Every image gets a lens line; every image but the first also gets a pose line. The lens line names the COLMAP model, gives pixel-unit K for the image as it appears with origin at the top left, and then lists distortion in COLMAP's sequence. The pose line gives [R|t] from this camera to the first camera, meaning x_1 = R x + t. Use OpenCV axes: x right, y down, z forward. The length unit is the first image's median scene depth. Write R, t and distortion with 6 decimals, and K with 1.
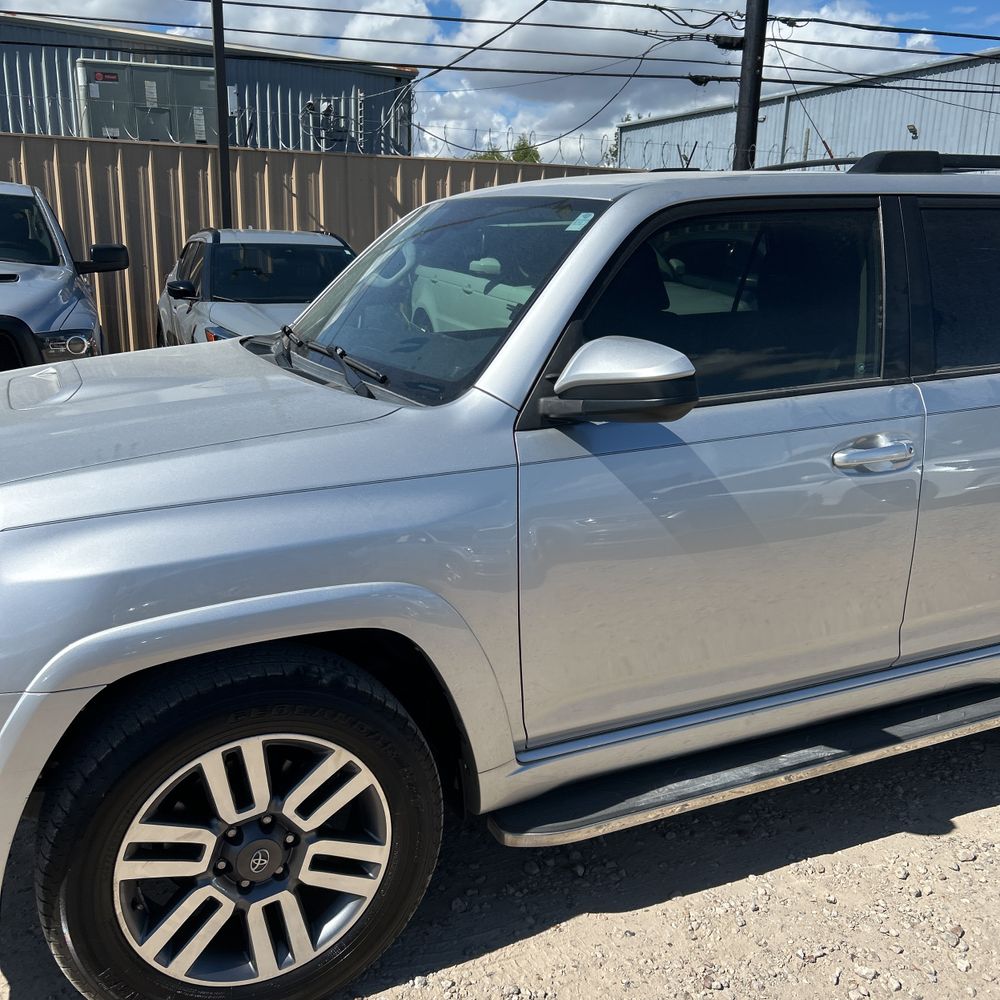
lens RADIAL K [[1010.0, 0, 496.1], [0, 1010.0, 497.4], [0, 0, 1]] dist [0.025121, -0.009905]
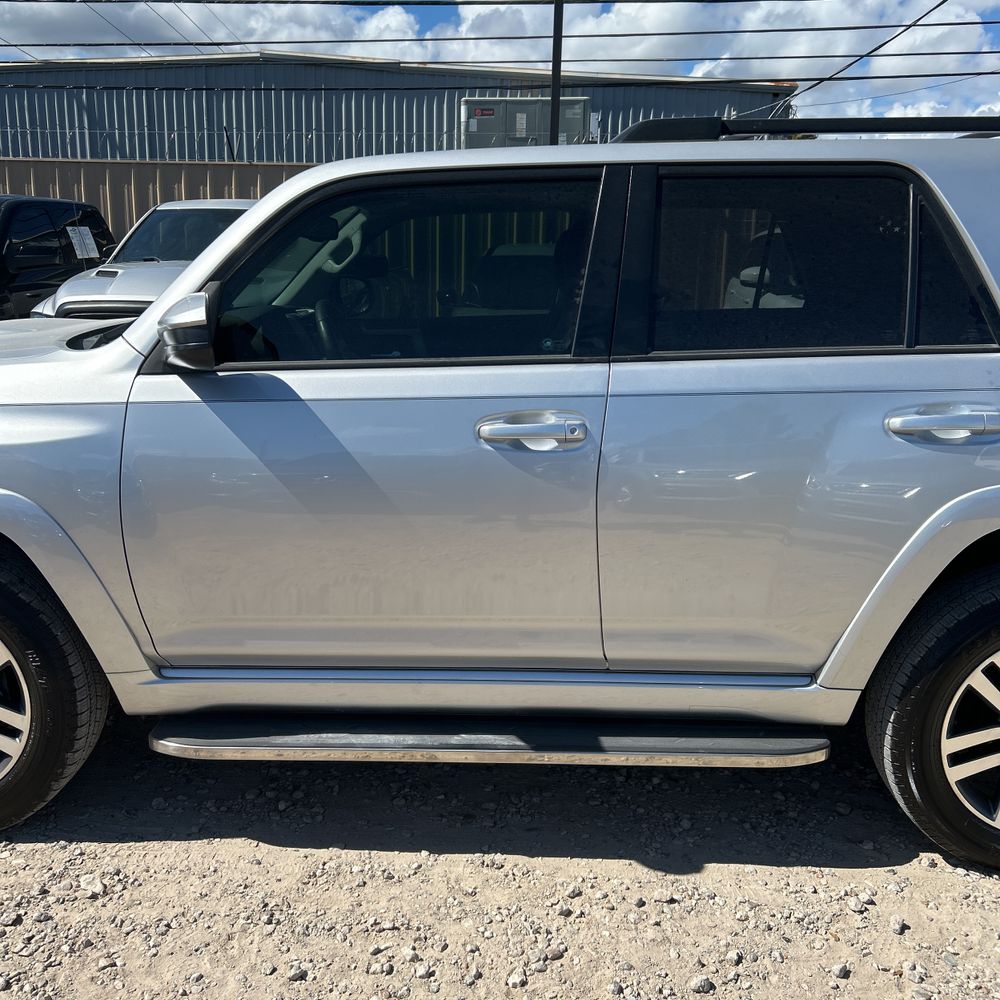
lens RADIAL K [[998.0, 0, 495.9], [0, 998.0, 481.9], [0, 0, 1]] dist [0.106878, -0.243976]
pose [[0.895219, 0.093091, -0.435795, 0.876144], [-0.108971, 0.993978, -0.011525, 0.022751], [0.432098, 0.057806, 0.899972, 0.154267]]
